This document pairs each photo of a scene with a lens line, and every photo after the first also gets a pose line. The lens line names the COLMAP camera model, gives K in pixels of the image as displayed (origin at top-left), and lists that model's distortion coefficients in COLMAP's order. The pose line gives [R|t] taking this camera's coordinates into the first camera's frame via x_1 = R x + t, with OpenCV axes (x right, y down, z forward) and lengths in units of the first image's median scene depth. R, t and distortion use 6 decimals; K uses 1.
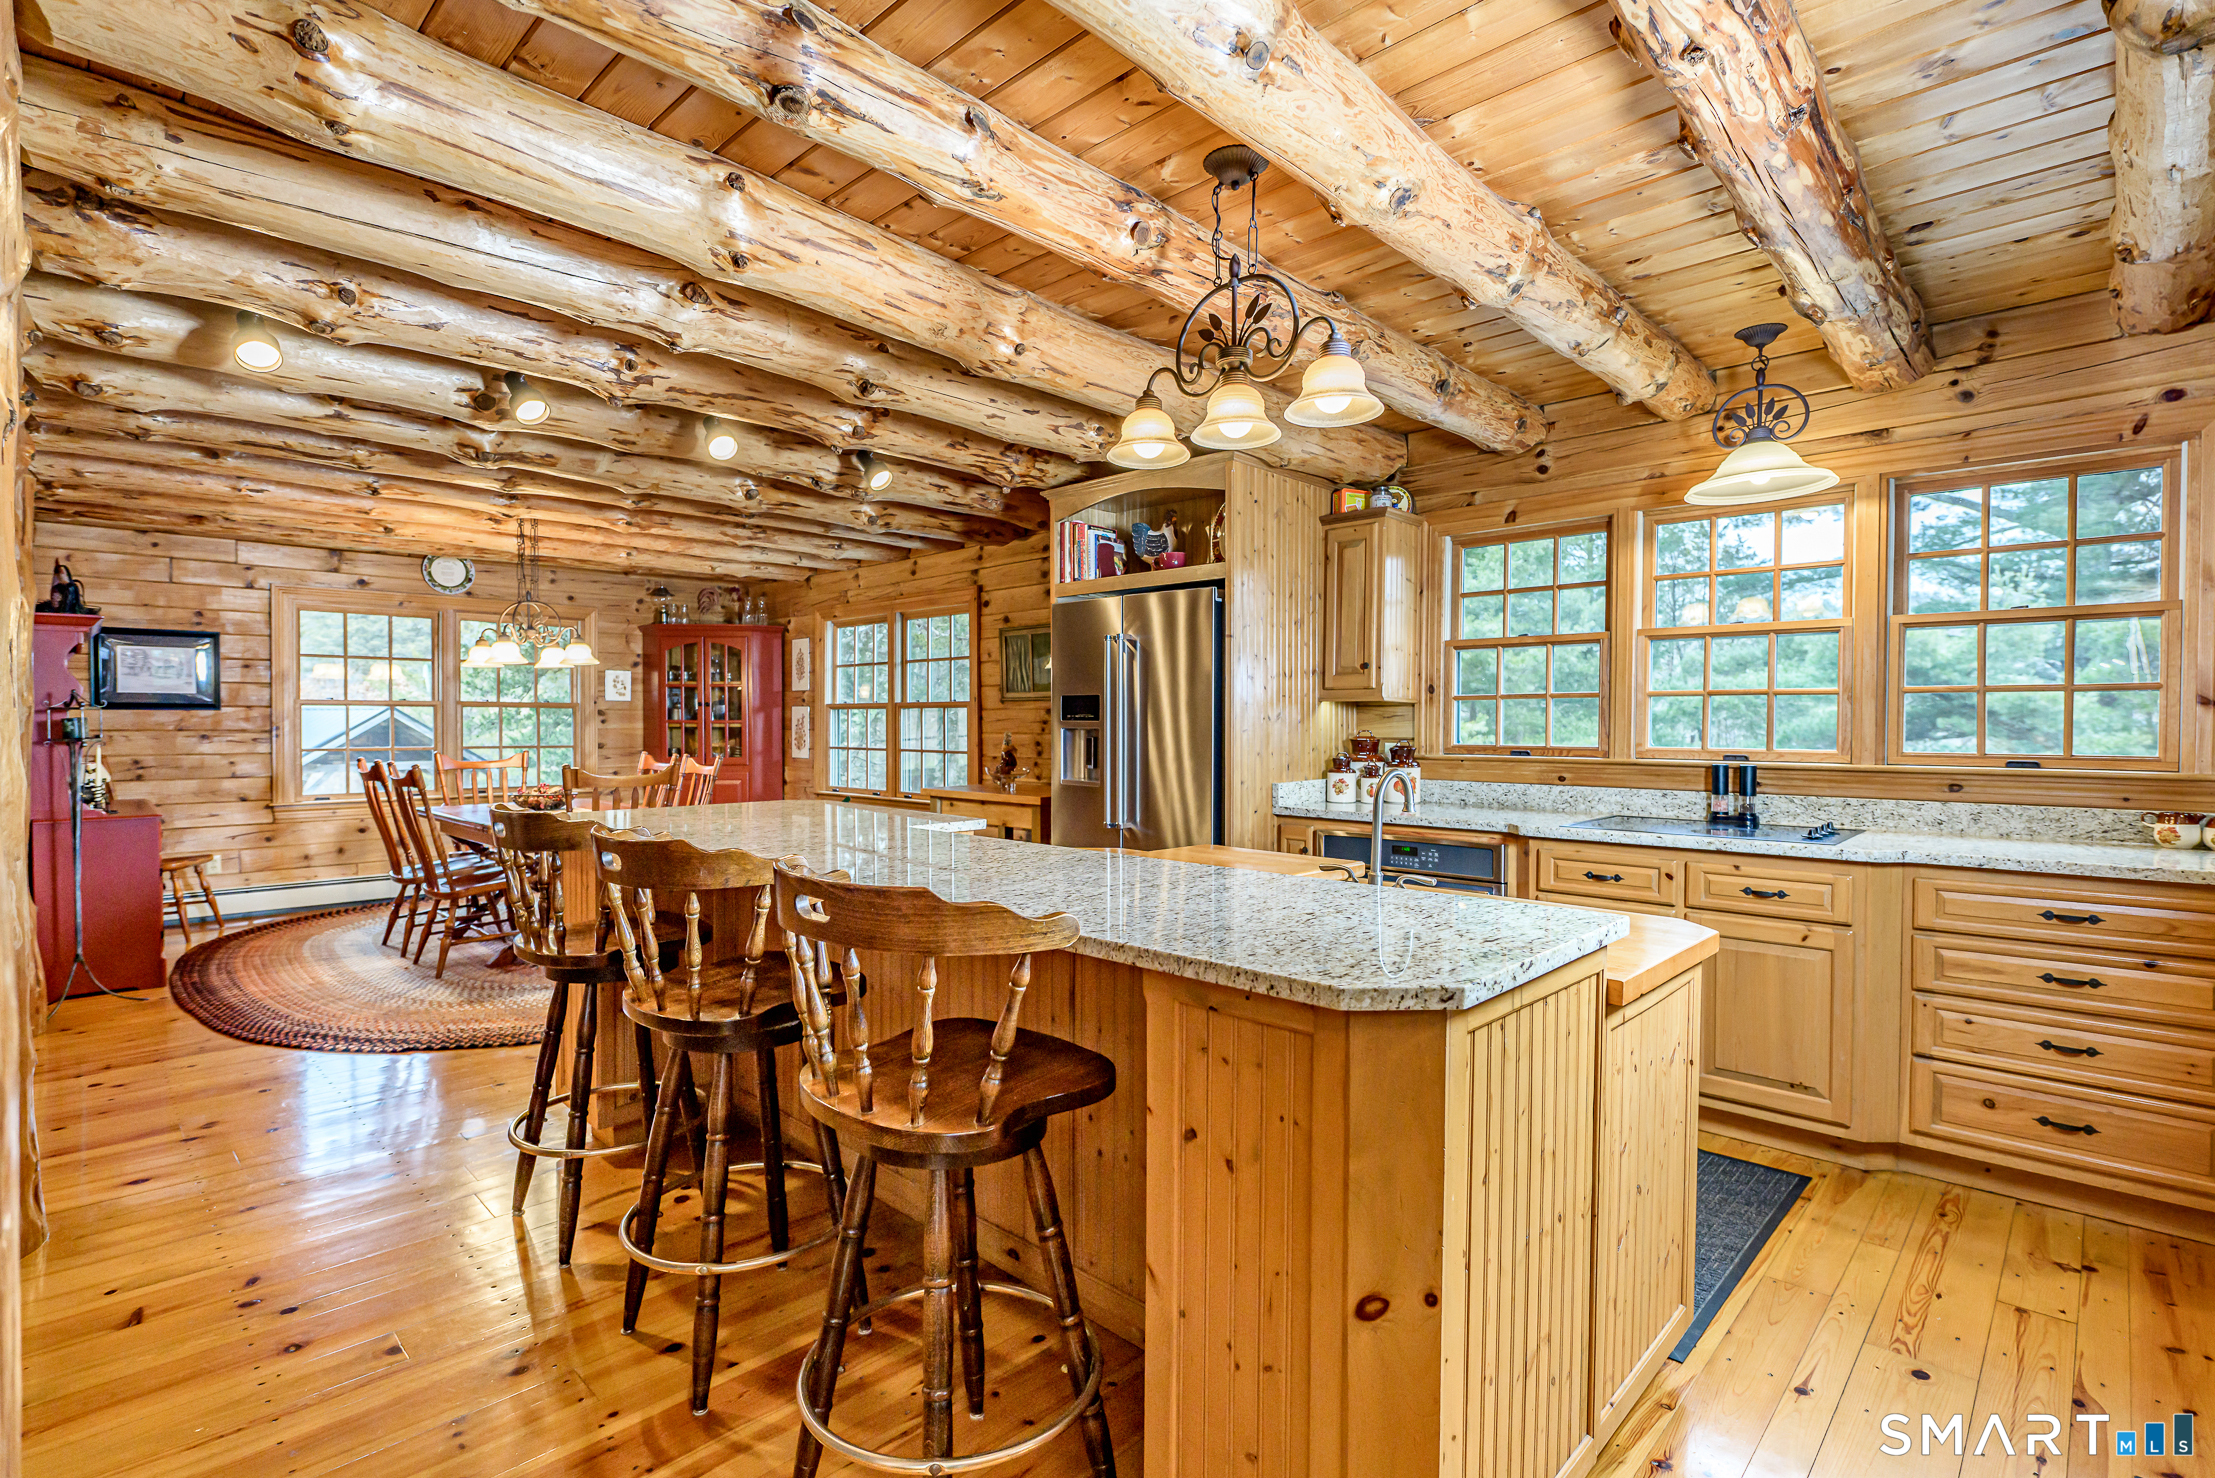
lens RADIAL K [[1039.5, 0, 1104.7], [0, 1039.5, 743.1], [0, 0, 1]] dist [-0.006234, -0.000879]
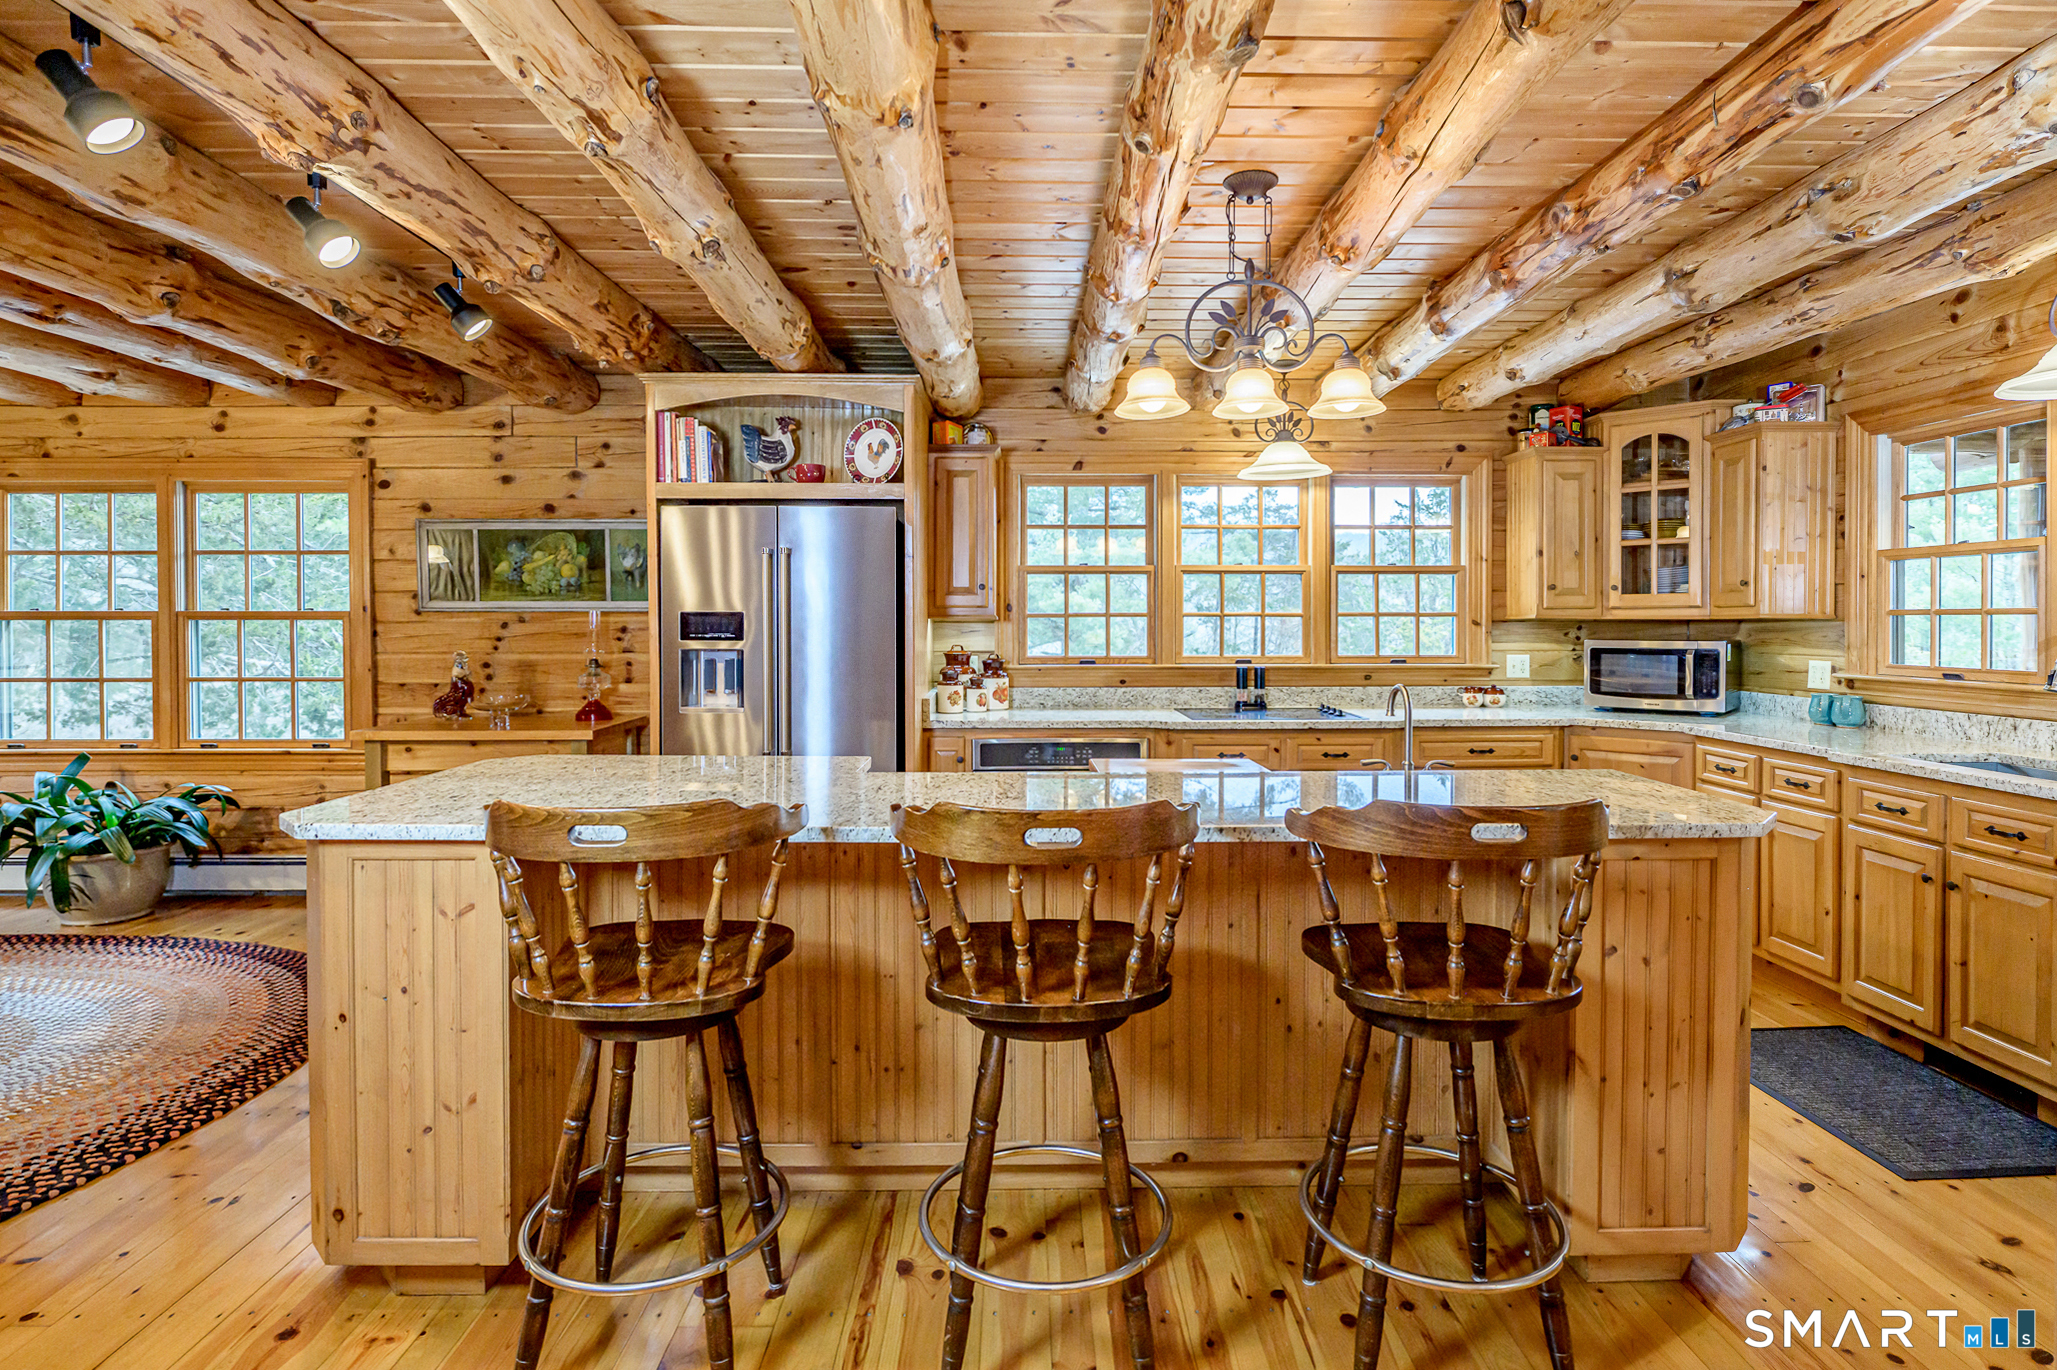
lens RADIAL K [[1042.3, 0, 1047.1], [0, 1042.3, 636.4], [0, 0, 1]] dist [-0.005878, -0.000008]
pose [[0.702438, -0.014447, 0.711598, -0.492006], [0.017596, 0.999841, 0.002929, -0.024529], [-0.711527, 0.010464, 0.702581, 0.180542]]
